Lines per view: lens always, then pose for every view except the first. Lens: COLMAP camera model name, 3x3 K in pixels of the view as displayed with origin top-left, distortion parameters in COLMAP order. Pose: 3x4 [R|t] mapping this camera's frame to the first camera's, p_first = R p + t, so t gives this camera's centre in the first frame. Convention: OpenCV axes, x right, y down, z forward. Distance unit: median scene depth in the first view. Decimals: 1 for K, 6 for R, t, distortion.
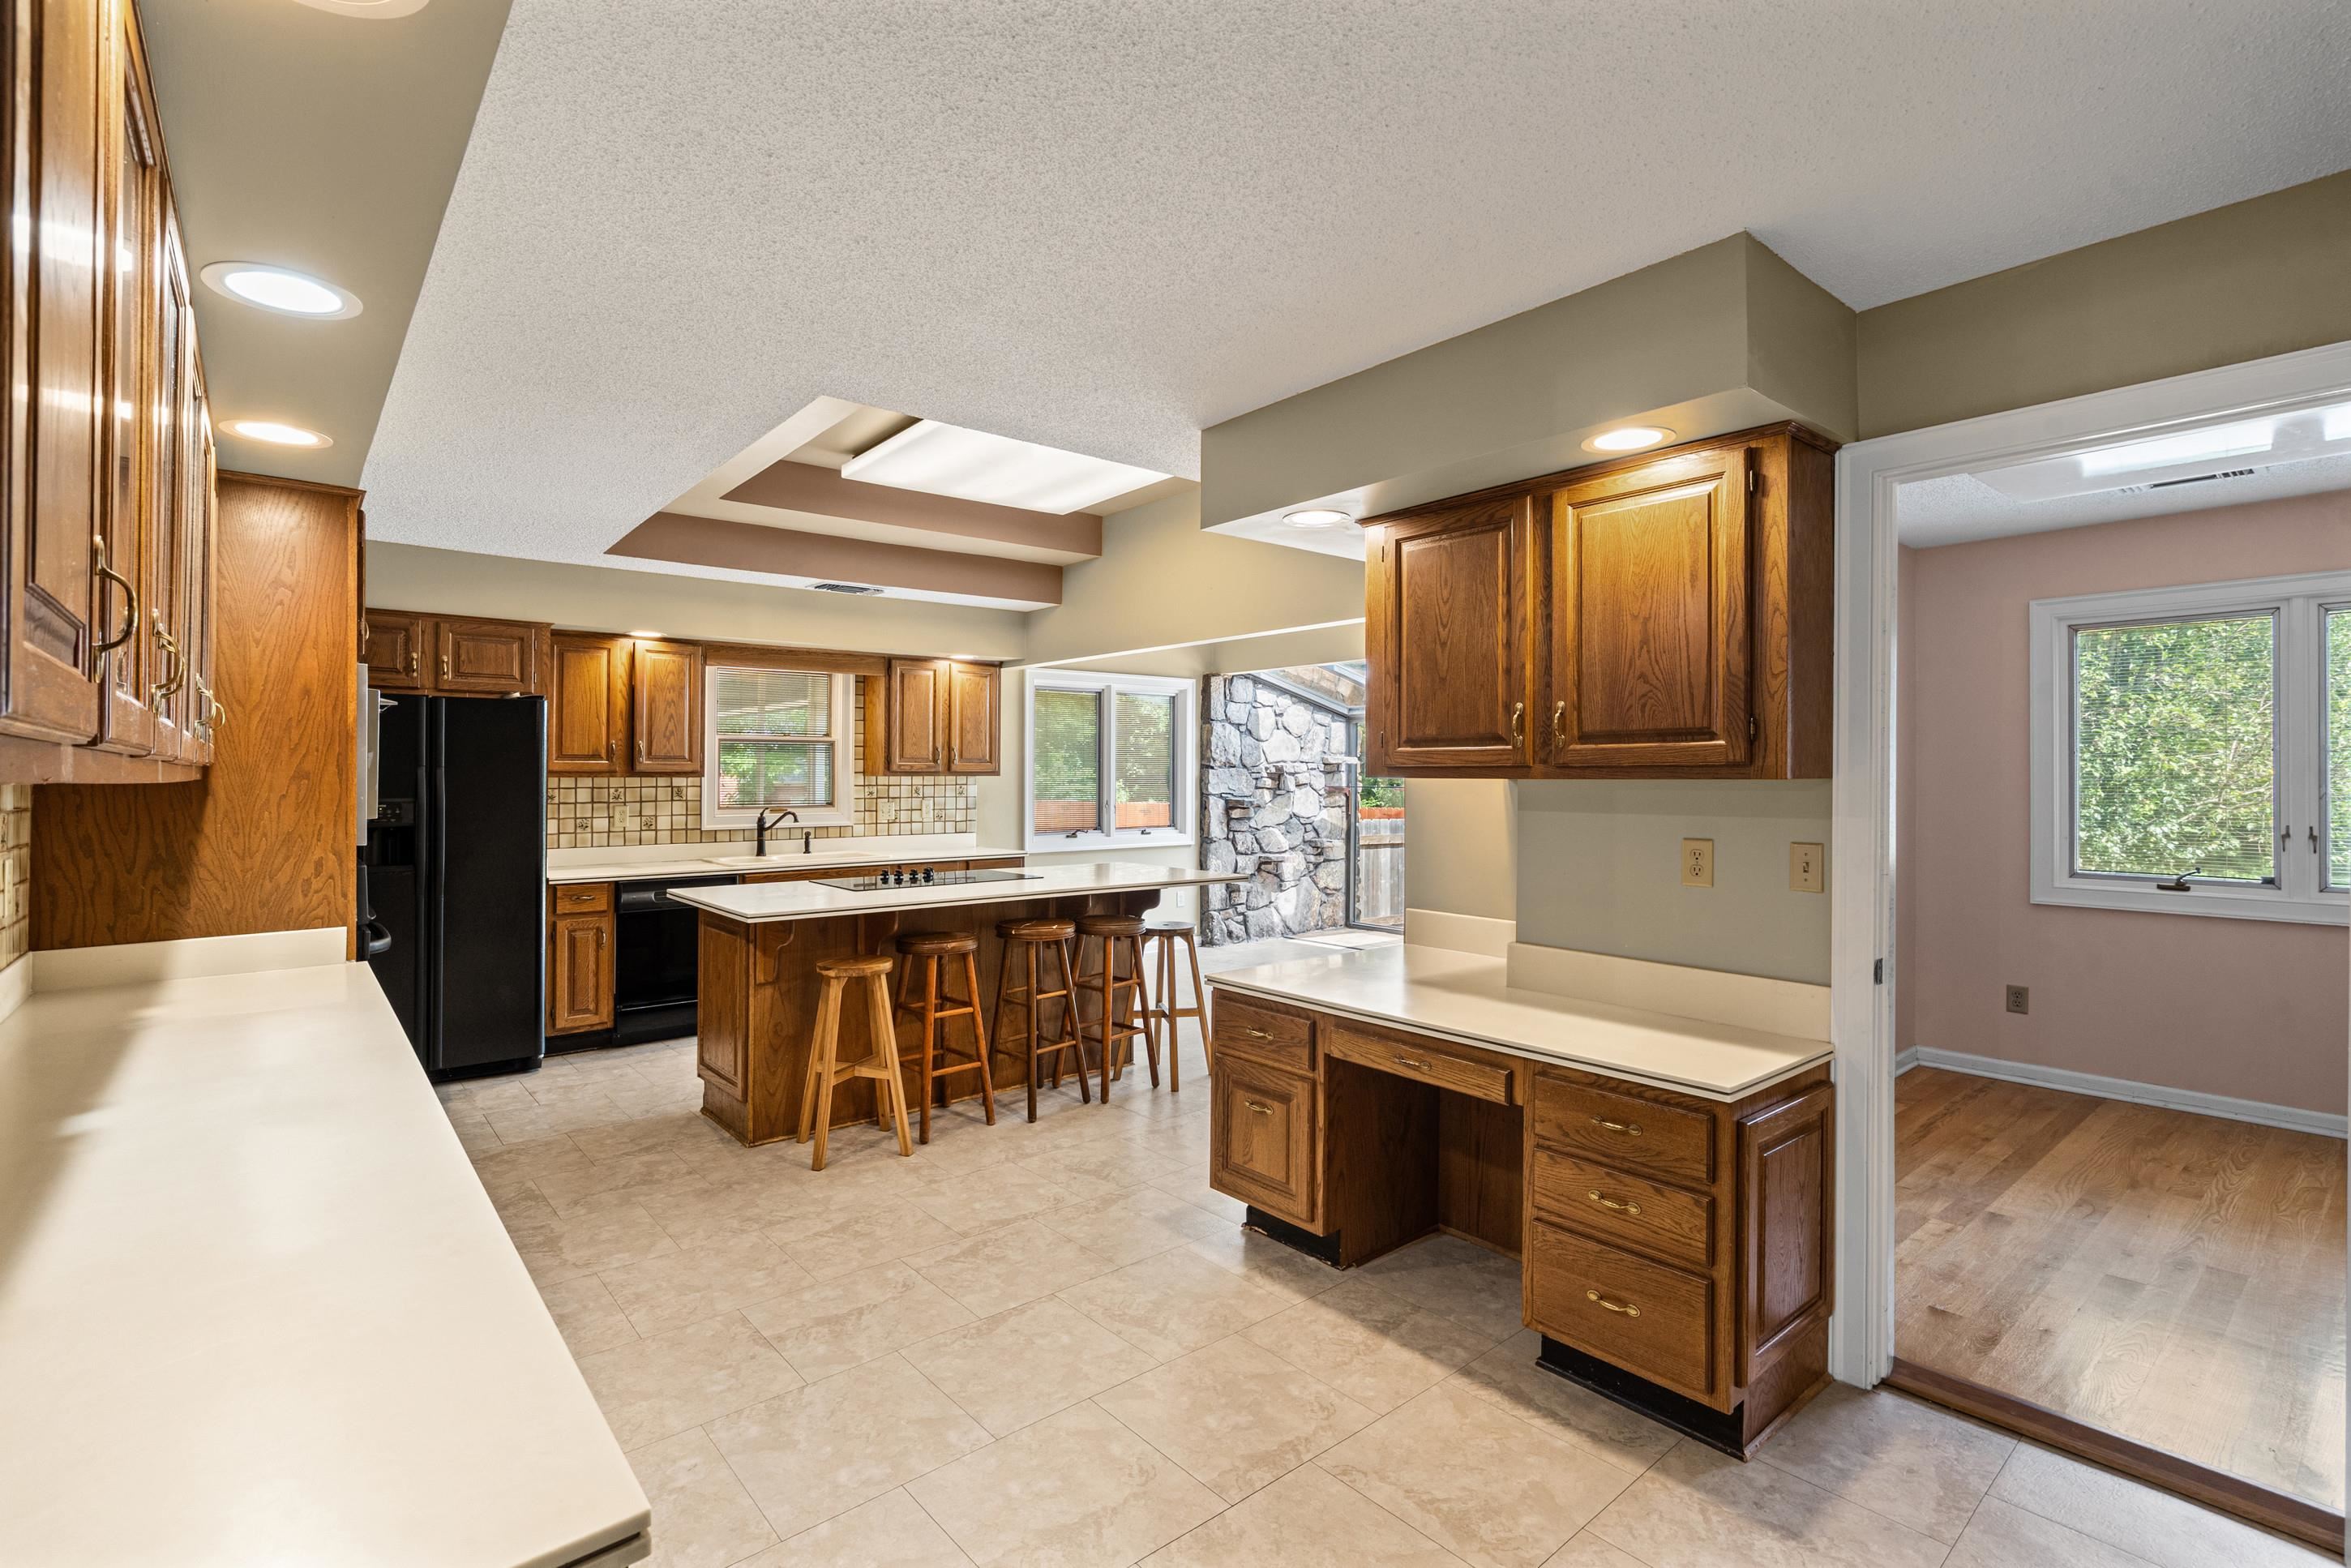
lens RADIAL K [[1075.7, 0, 1149.6], [0, 1075.7, 786.5], [0, 0, 1]] dist [-0.001130, 0.000490]
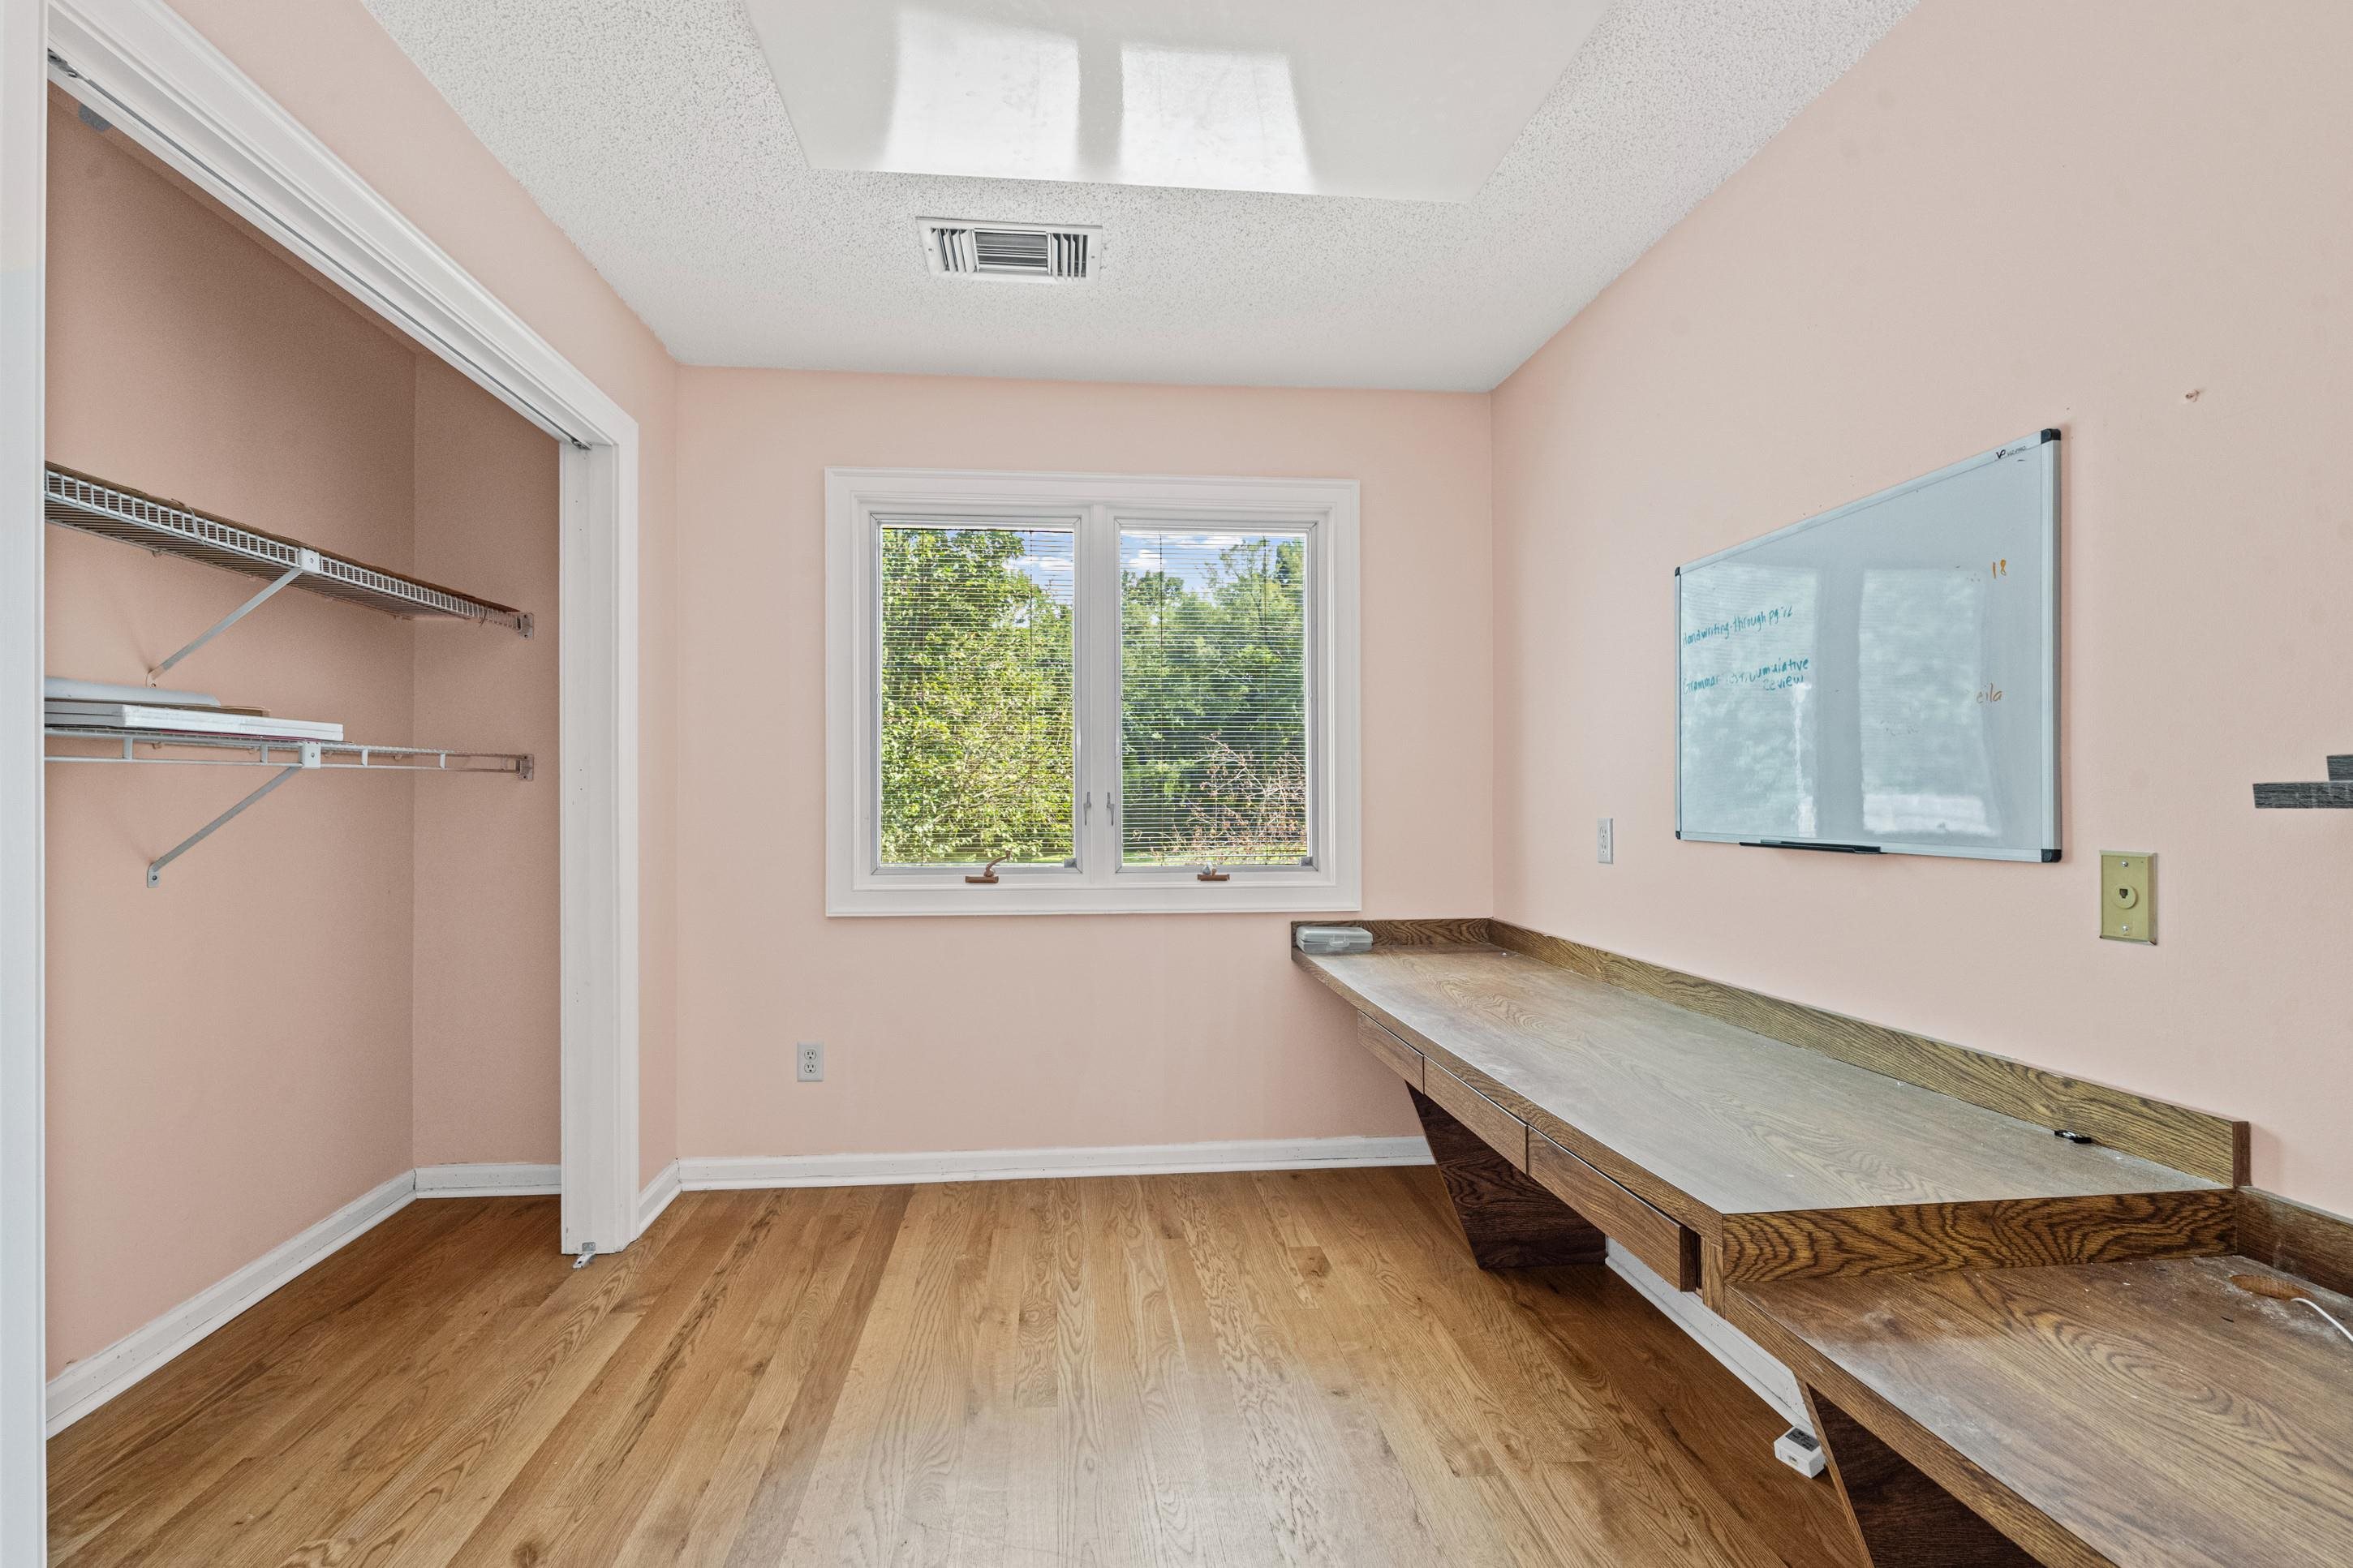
lens RADIAL K [[1076.5, 0, 1150.6], [0, 1076.5, 786.5], [0, 0, 1]] dist [-0.001130, 0.000490]
pose [[0.560500, 0.009405, 0.828101, 0.141705], [0.005654, 0.999869, -0.015182, 0.014718], [-0.828135, 0.013192, 0.560373, 0.171633]]
